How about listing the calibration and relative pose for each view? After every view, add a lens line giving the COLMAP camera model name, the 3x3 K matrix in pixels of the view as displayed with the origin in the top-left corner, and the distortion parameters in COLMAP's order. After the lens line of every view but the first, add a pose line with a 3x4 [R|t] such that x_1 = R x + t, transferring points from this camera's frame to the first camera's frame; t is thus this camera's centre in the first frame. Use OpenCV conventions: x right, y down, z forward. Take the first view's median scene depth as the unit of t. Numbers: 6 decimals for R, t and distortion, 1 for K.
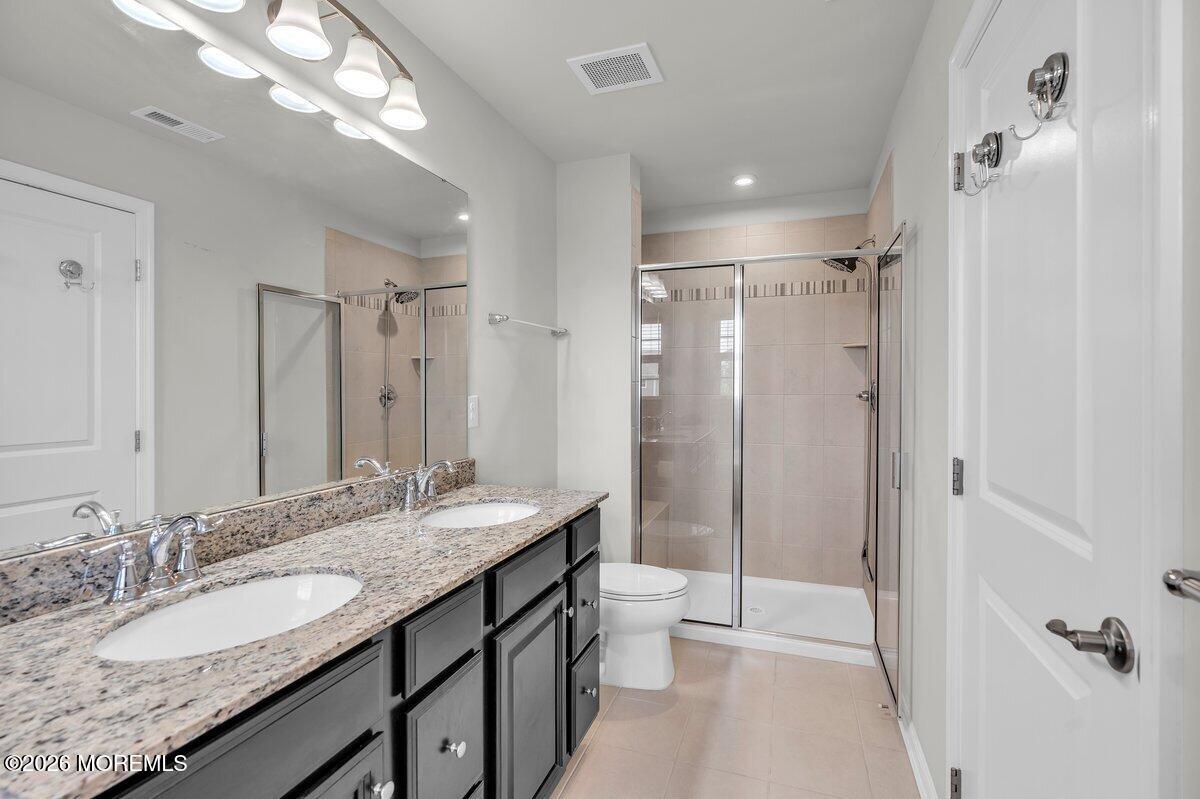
lens RADIAL K [[580.7, 0, 596.6], [0, 580.7, 390.6], [0, 0, 1]] dist [0.000679, 0.000142]
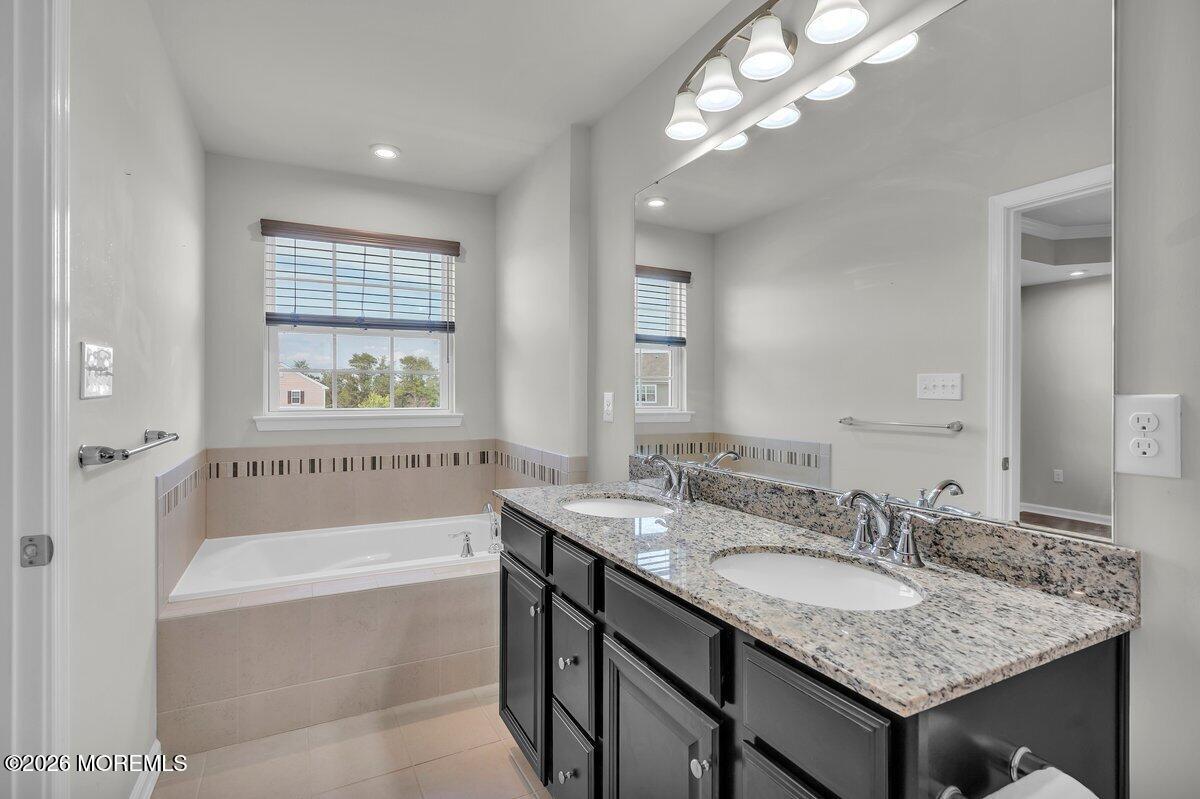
lens RADIAL K [[580.7, 0, 598.4], [0, 580.7, 398.6], [0, 0, 1]] dist [0.000679, 0.000142]
pose [[-0.688772, 0.012580, -0.724869, 0.489310], [-0.001443, 0.999824, 0.018722, 0.005038], [0.724976, 0.013941, -0.688633, 1.471554]]
